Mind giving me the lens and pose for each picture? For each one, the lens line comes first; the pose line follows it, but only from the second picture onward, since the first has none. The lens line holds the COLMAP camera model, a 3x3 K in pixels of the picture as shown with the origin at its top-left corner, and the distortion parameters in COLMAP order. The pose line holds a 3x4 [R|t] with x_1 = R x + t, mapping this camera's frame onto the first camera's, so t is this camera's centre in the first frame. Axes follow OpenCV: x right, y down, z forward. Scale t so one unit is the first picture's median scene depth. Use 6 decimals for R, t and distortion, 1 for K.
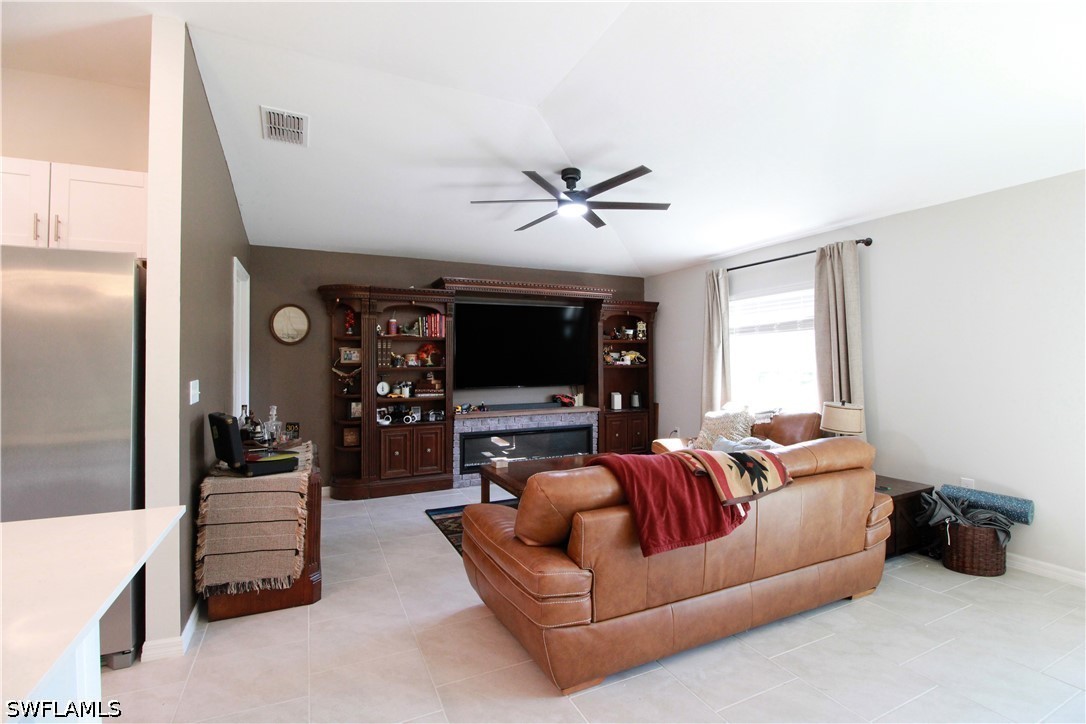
lens RADIAL K [[504.5, 0, 555.0], [0, 504.5, 352.7], [0, 0, 1]] dist [0.001286, -0.012019]
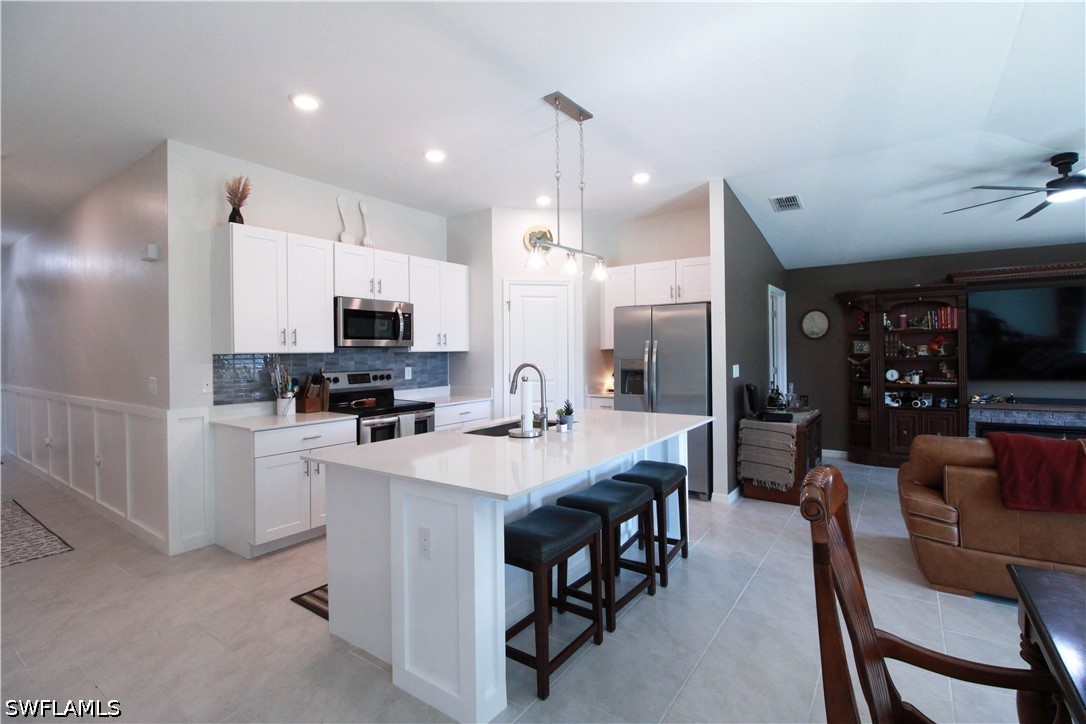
lens RADIAL K [[504.5, 0, 555.0], [0, 504.5, 352.7], [0, 0, 1]] dist [0.001286, -0.012019]
pose [[0.493255, -0.000399, -0.869885, 0.301148], [0.024247, 0.999618, 0.013290, -0.016188], [0.869547, -0.027647, 0.493076, -0.259623]]
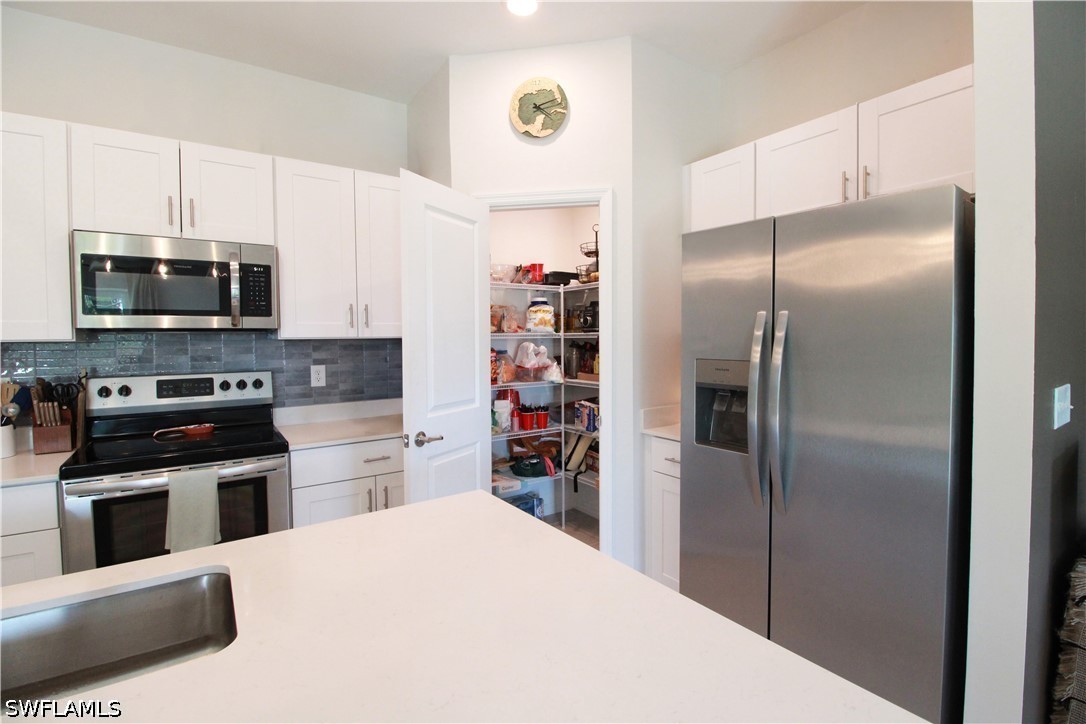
lens RADIAL K [[504.5, 0, 555.0], [0, 504.5, 352.7], [0, 0, 1]] dist [0.001286, -0.012019]
pose [[0.160606, 0.030654, -0.986542, -0.136639], [0.025207, 0.999064, 0.035146, -0.008393], [0.986697, -0.030513, 0.159683, 0.185931]]
